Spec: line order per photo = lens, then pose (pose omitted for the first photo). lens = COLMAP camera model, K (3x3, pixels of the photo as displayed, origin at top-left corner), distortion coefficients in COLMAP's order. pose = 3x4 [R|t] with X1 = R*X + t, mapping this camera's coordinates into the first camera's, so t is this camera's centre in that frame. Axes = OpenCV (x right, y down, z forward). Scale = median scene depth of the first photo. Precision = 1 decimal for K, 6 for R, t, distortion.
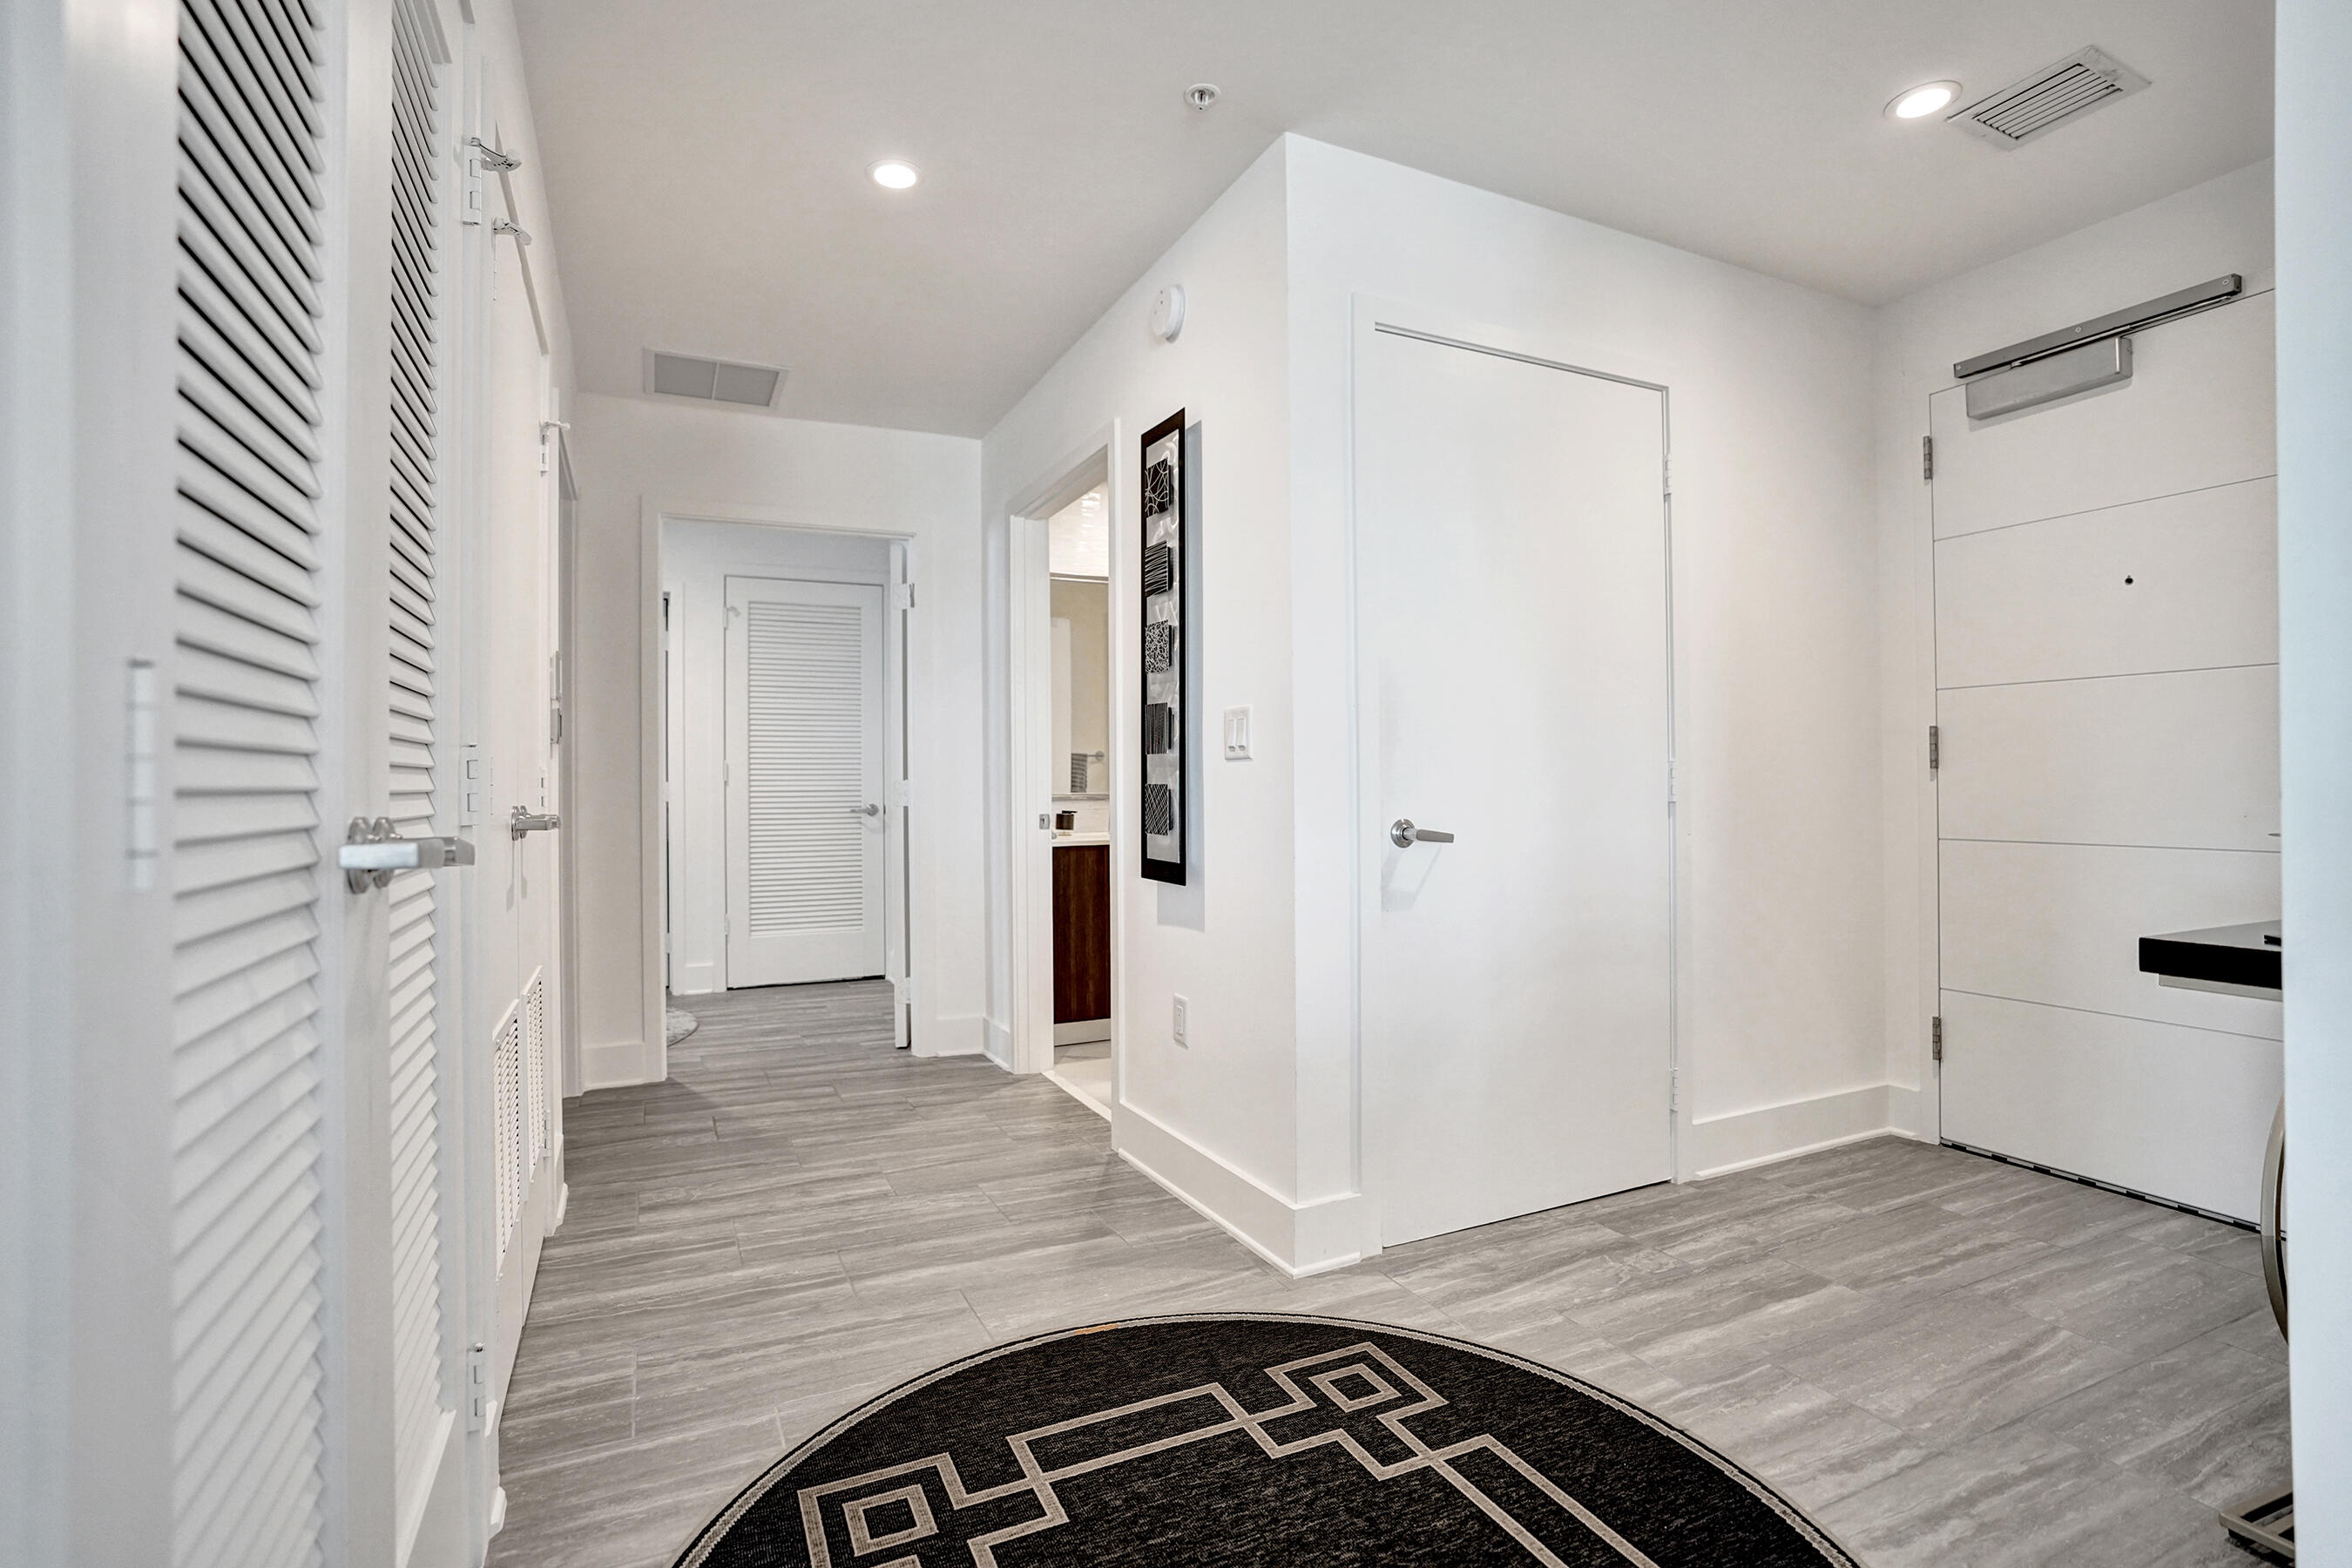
lens RADIAL K [[1101.8, 0, 1164.1], [0, 1101.8, 764.2], [0, 0, 1]] dist [-0.063334, 0.024199]
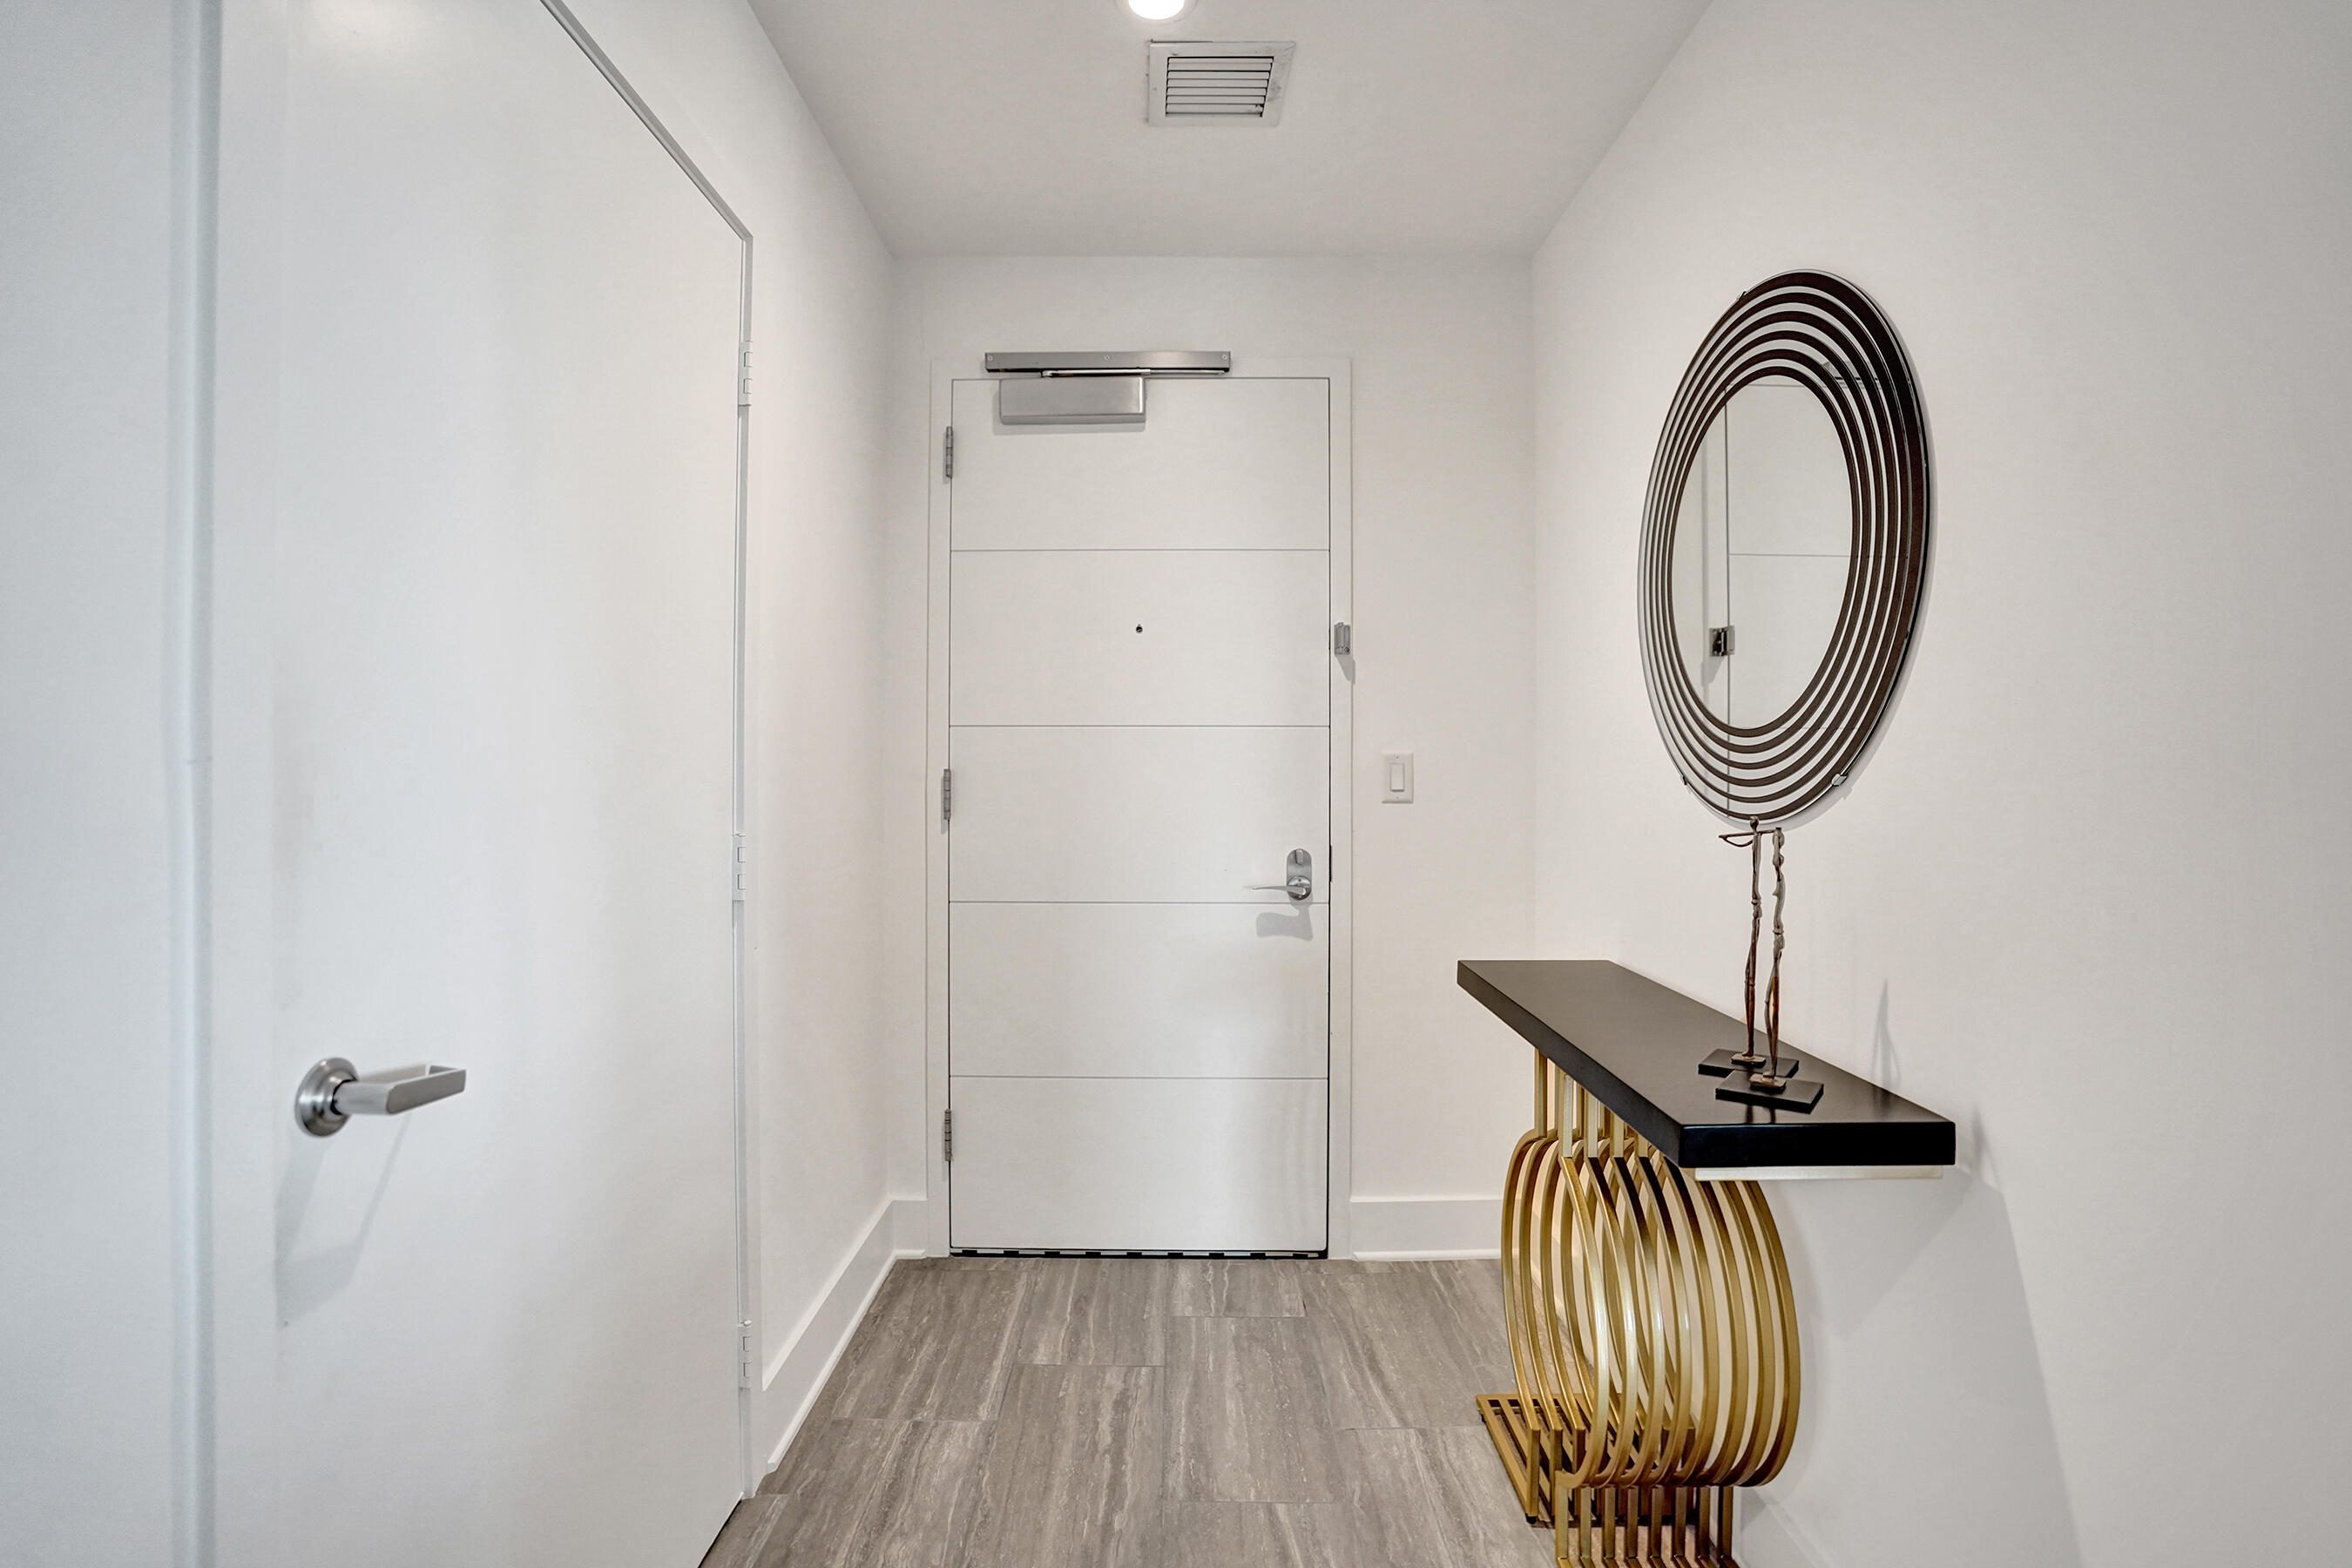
lens RADIAL K [[1101.8, 0, 1164.1], [0, 1101.8, 764.2], [0, 0, 1]] dist [-0.063334, 0.024199]
pose [[0.434503, 0.005819, 0.900652, 0.010364], [-0.023992, 0.999699, 0.005116, -0.052973], [-0.900351, -0.023832, 0.434512, 0.511828]]
